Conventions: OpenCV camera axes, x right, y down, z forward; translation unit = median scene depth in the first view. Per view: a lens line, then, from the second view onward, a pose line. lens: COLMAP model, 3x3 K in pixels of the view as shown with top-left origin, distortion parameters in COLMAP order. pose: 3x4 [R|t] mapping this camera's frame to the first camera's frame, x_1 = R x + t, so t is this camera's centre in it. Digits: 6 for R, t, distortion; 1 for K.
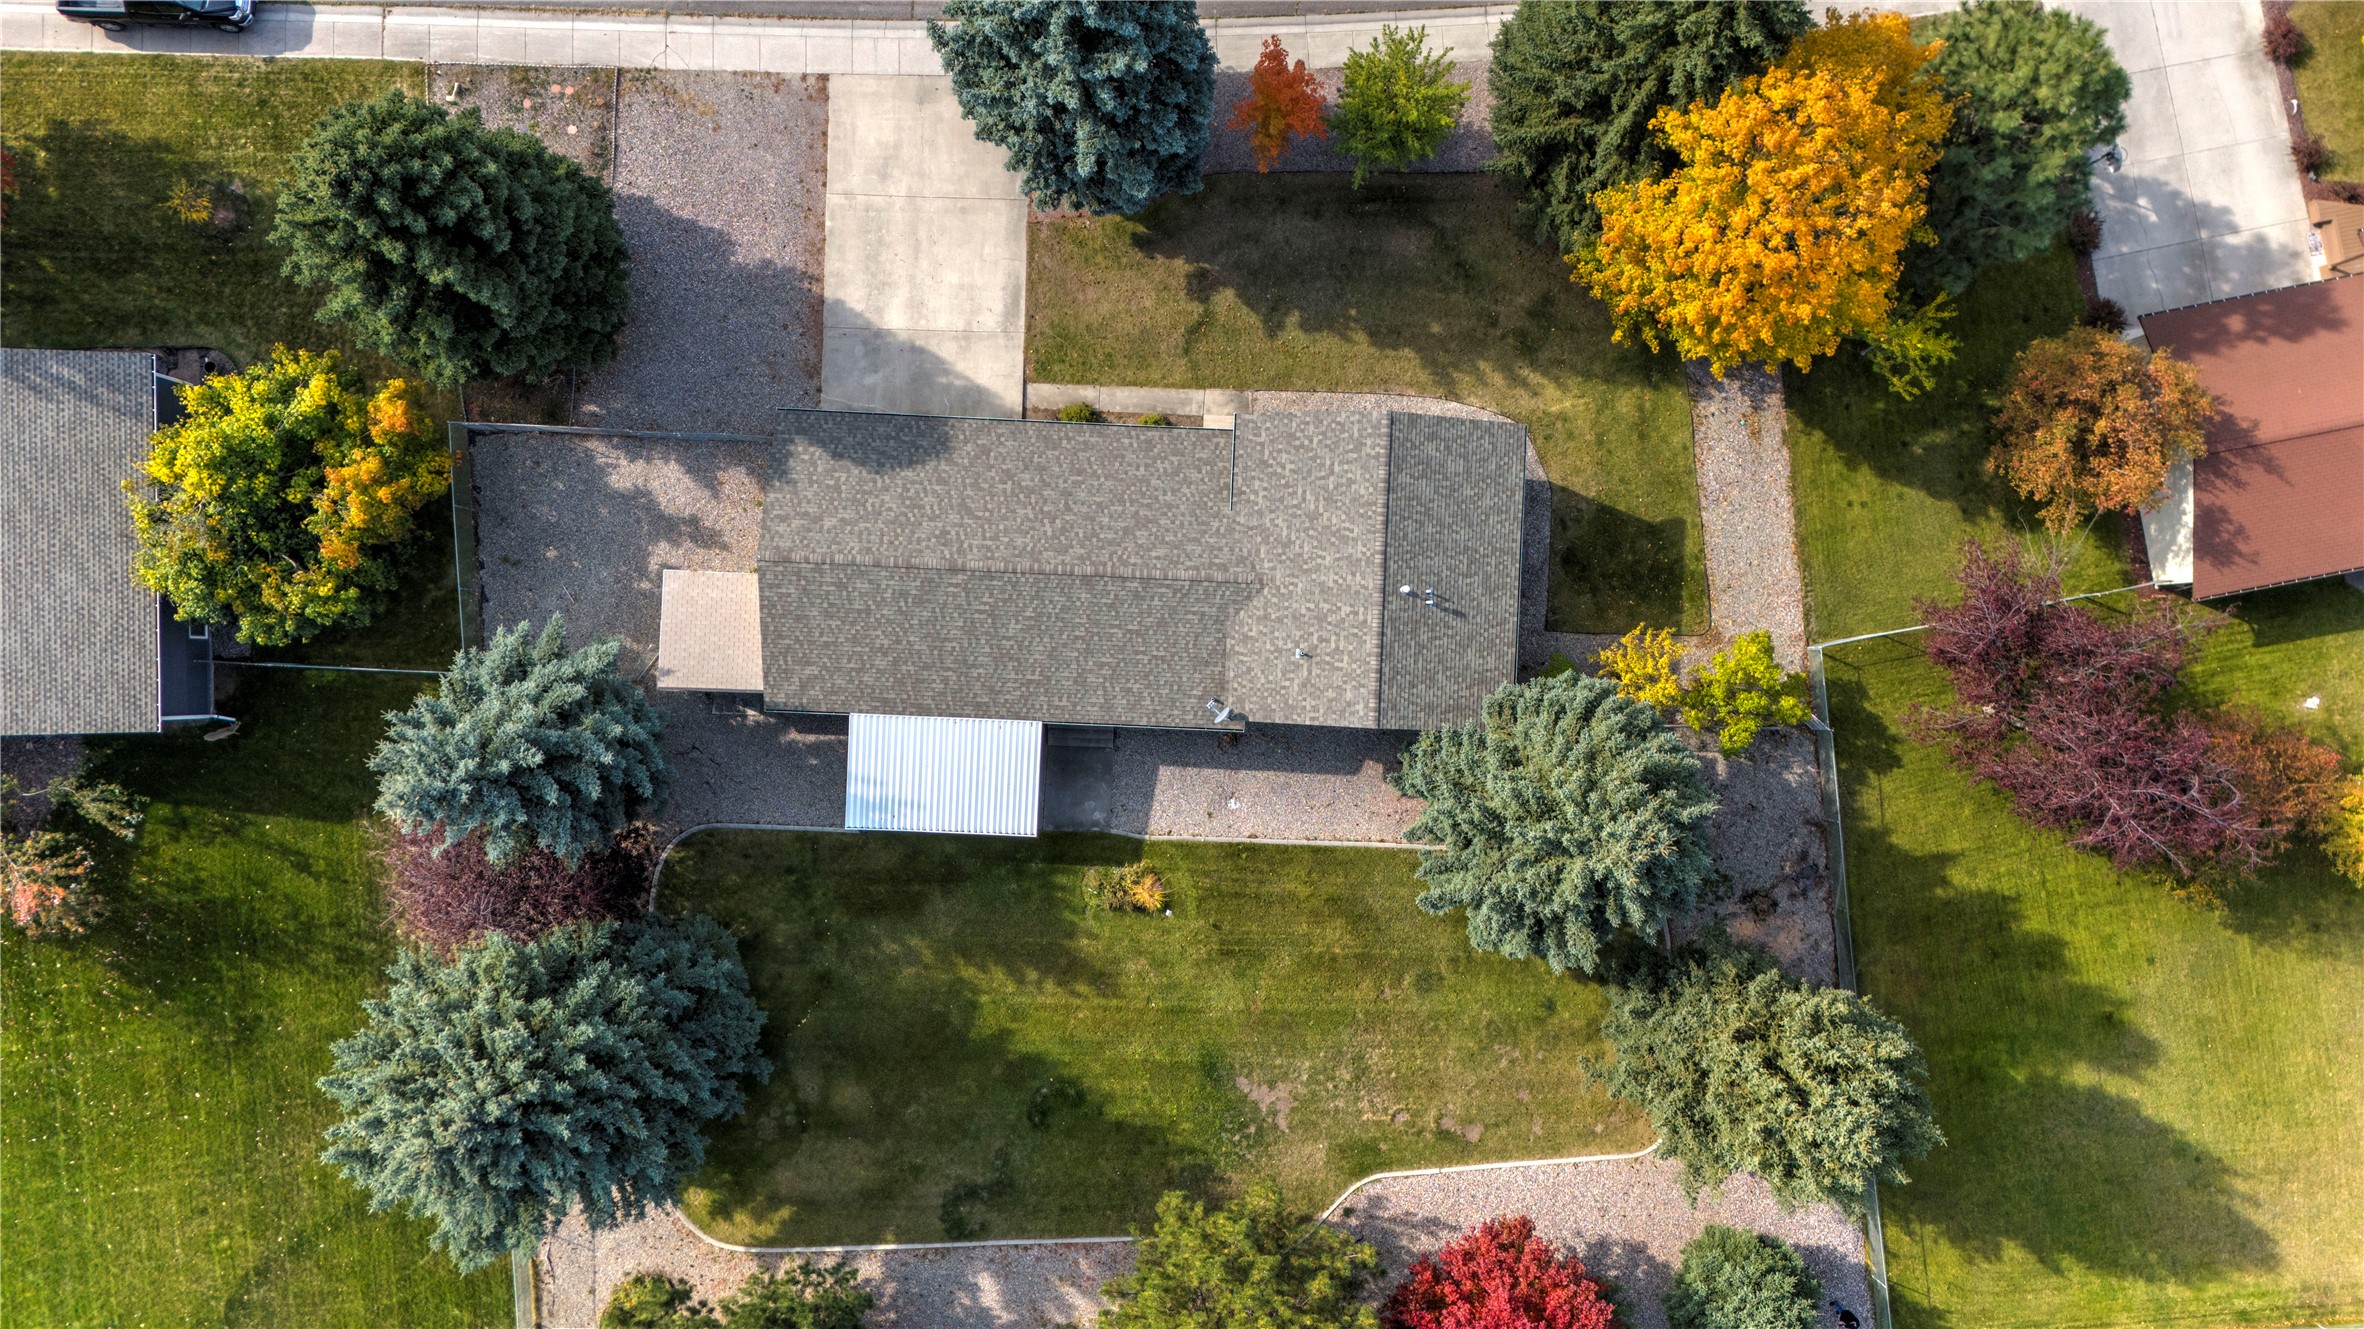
lens RADIAL K [[1722.4, 0, 1184.5], [0, 1722.4, 687.2], [0, 0, 1]] dist [0.068894, -0.053691]
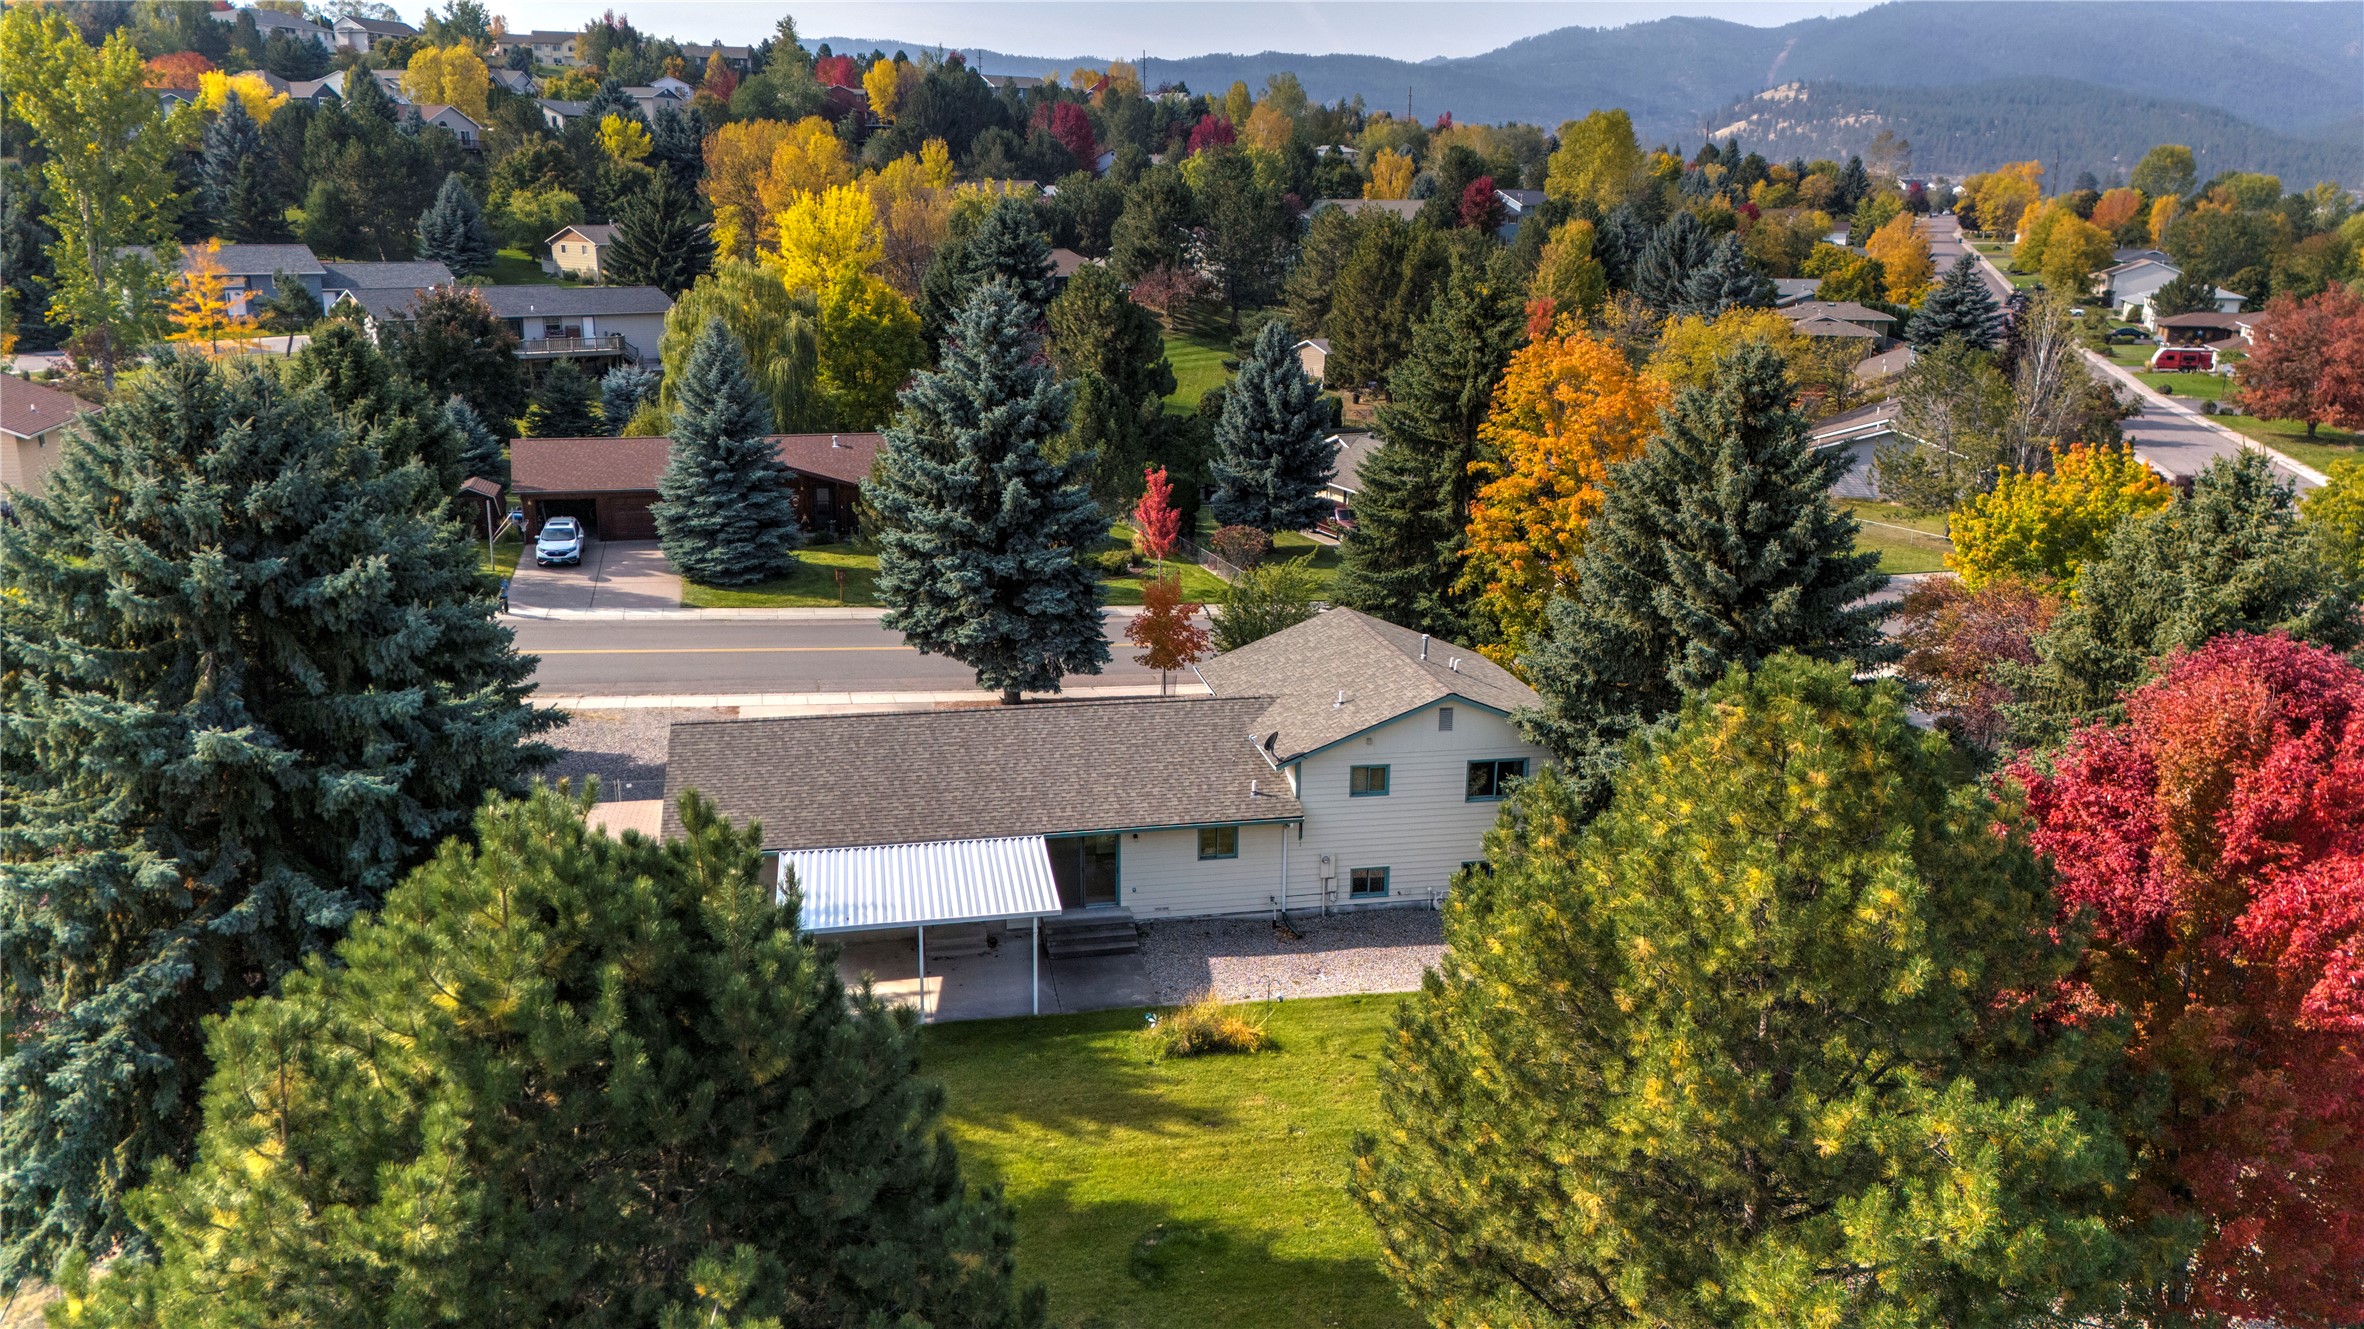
lens RADIAL K [[1711.9, 0, 1185.3], [0, 1711.9, 692.9], [0, 0, 1]] dist [0.092290, -0.098342]
pose [[0.970299, -0.056323, 0.235259, -0.185915], [0.241630, 0.272158, -0.931421, 0.681624], [-0.011567, 0.960603, 0.277684, 0.695760]]
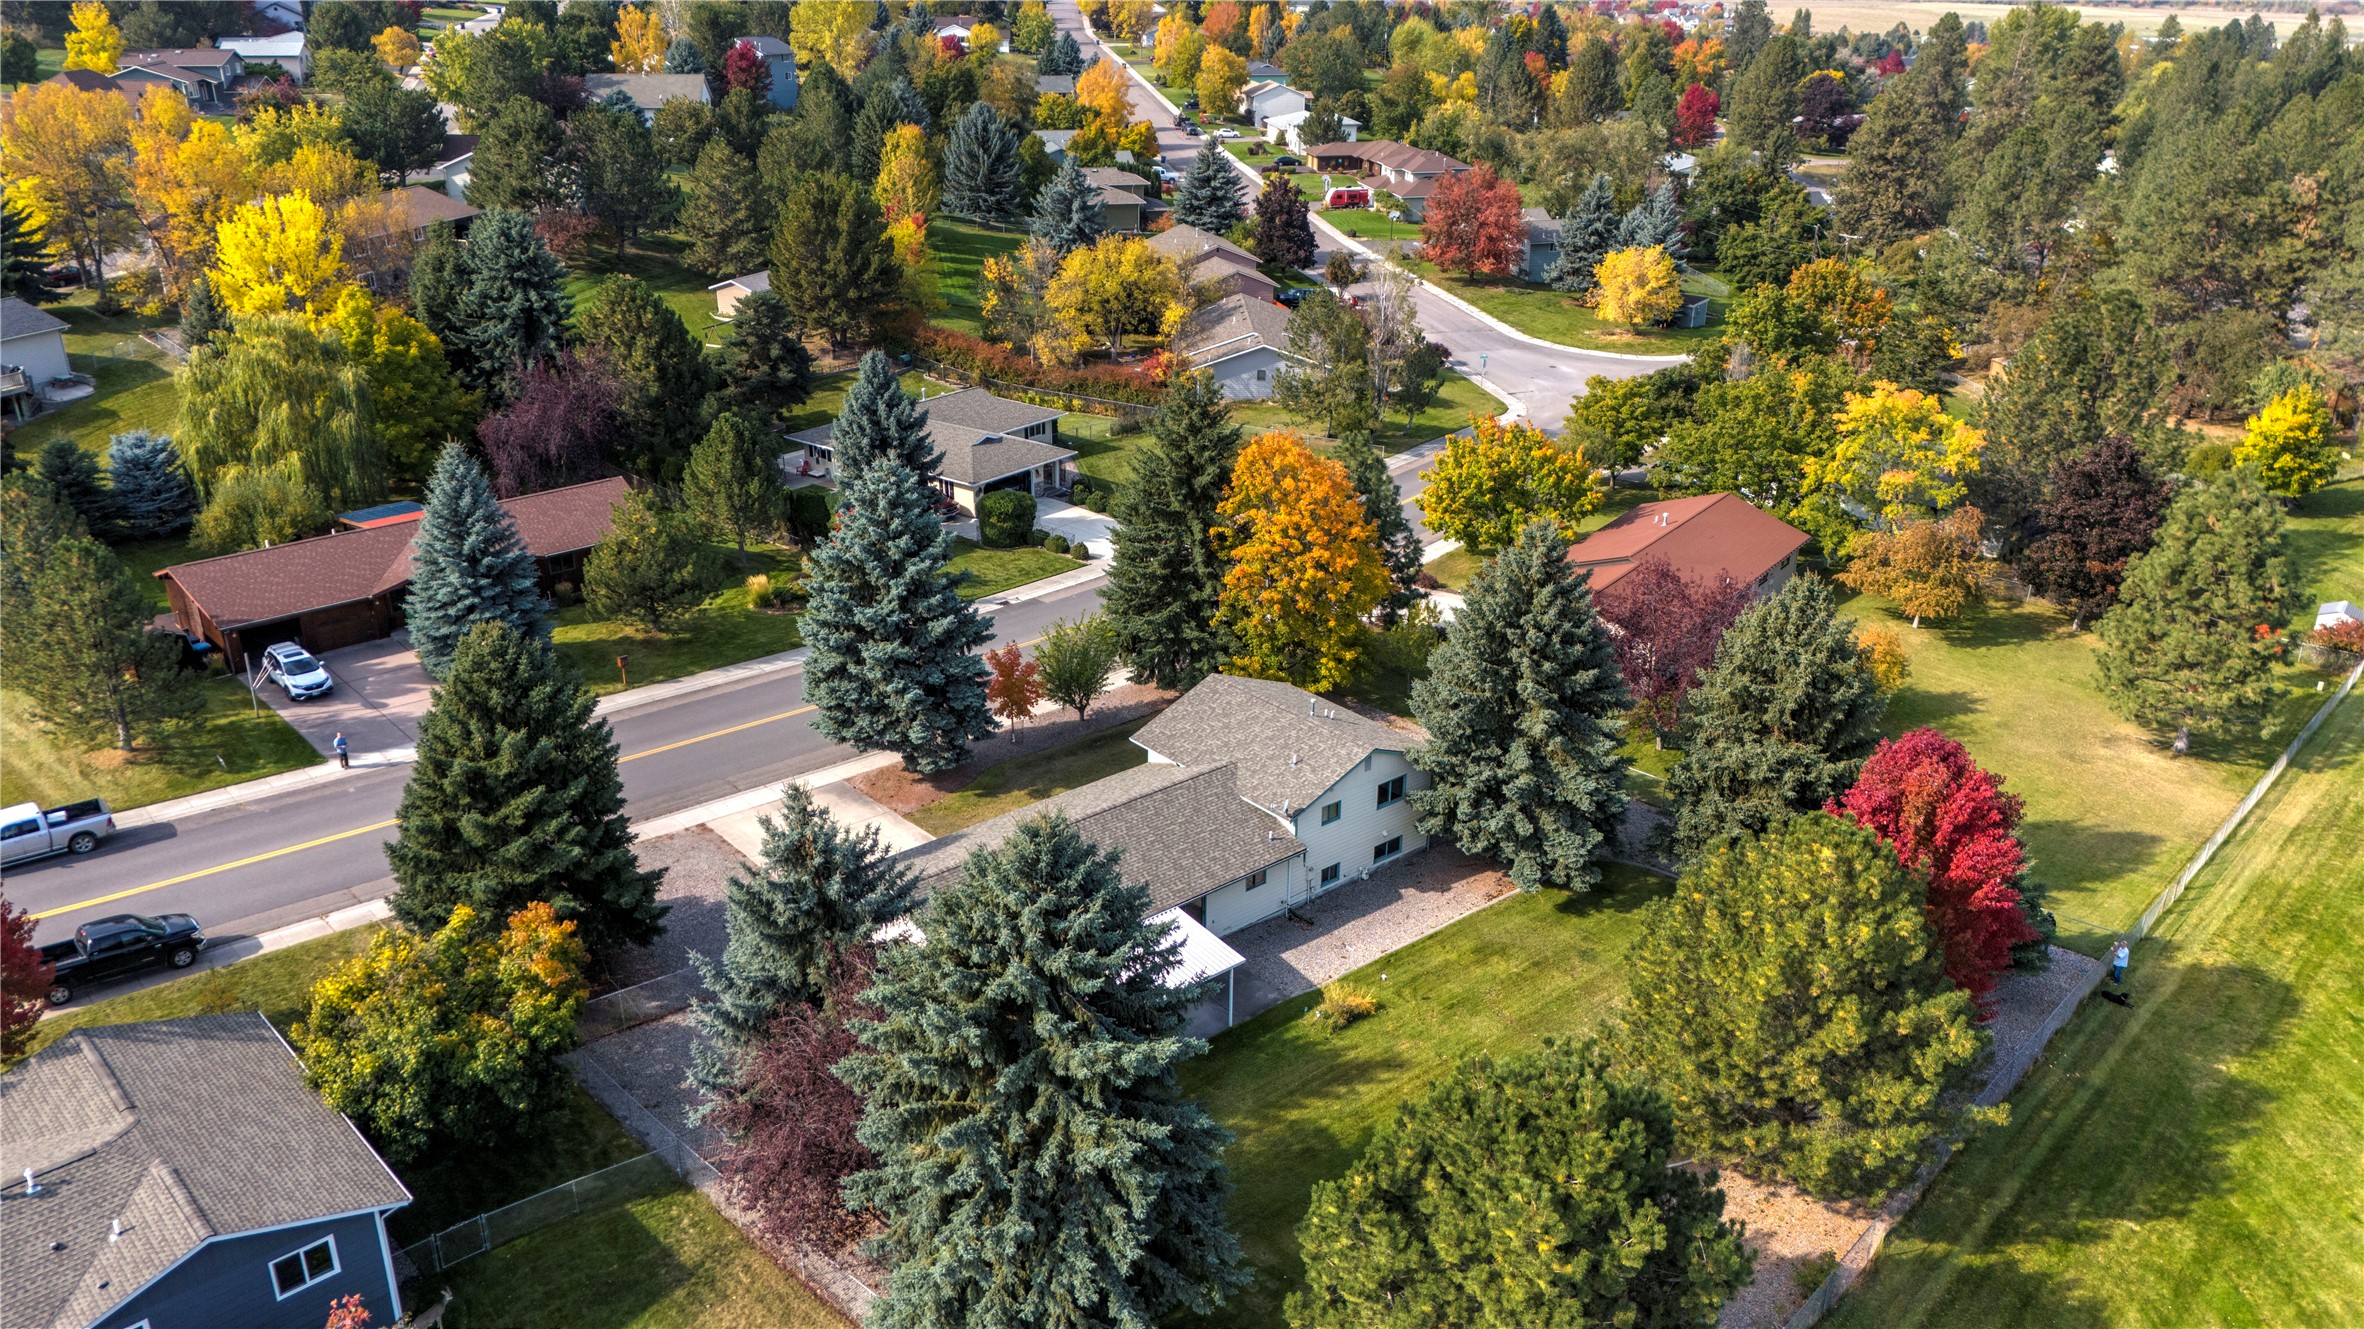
lens RADIAL K [[1725.1, 0, 1167.4], [0, 1725.1, 674.0], [0, 0, 1]] dist [0.116376, -0.100962]
pose [[0.735434, -0.262808, 0.624555, -0.717586], [0.677546, 0.296517, -0.673060, 0.695761], [-0.008306, 0.918156, 0.396133, 0.393288]]
